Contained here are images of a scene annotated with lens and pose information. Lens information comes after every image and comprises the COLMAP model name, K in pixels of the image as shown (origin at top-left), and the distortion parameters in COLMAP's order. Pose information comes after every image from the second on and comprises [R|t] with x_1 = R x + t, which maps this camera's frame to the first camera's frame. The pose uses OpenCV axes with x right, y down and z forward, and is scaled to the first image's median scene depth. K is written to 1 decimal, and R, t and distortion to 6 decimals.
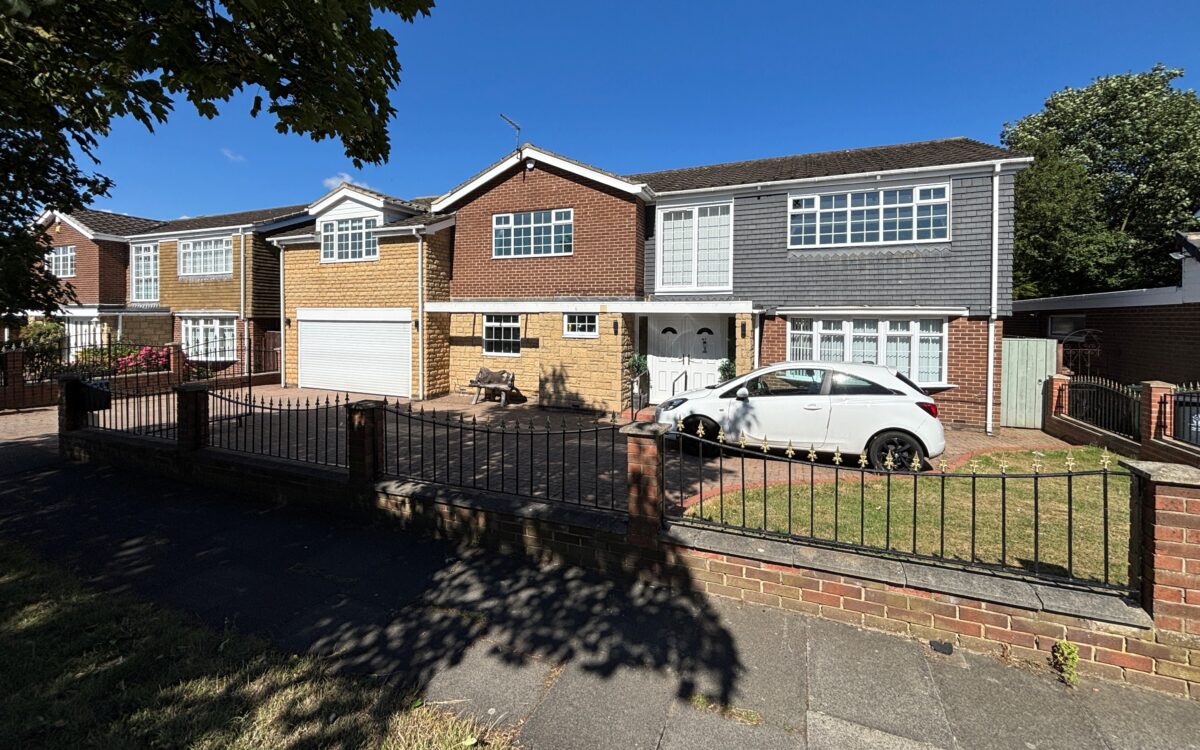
lens RADIAL K [[485.2, 0, 616.2], [0, 485.2, 320.8], [0, 0, 1]] dist [-0.002666, 0.000561]
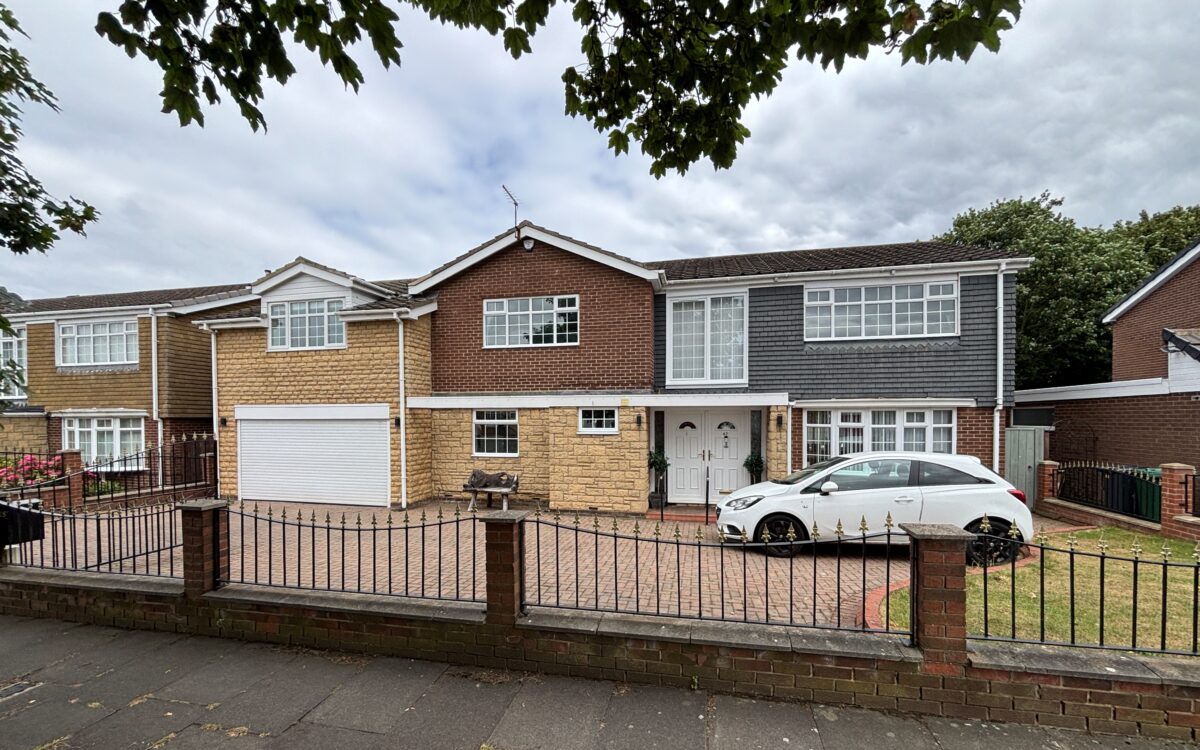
lens RADIAL K [[485.2, 0, 628.3], [0, 485.2, 425.1], [0, 0, 1]] dist [-0.002666, 0.000561]
pose [[0.985741, -0.012773, 0.167784, -0.164692], [0.010879, 0.999866, 0.012205, 0.006574], [-0.167917, -0.010206, 0.985748, 0.077407]]
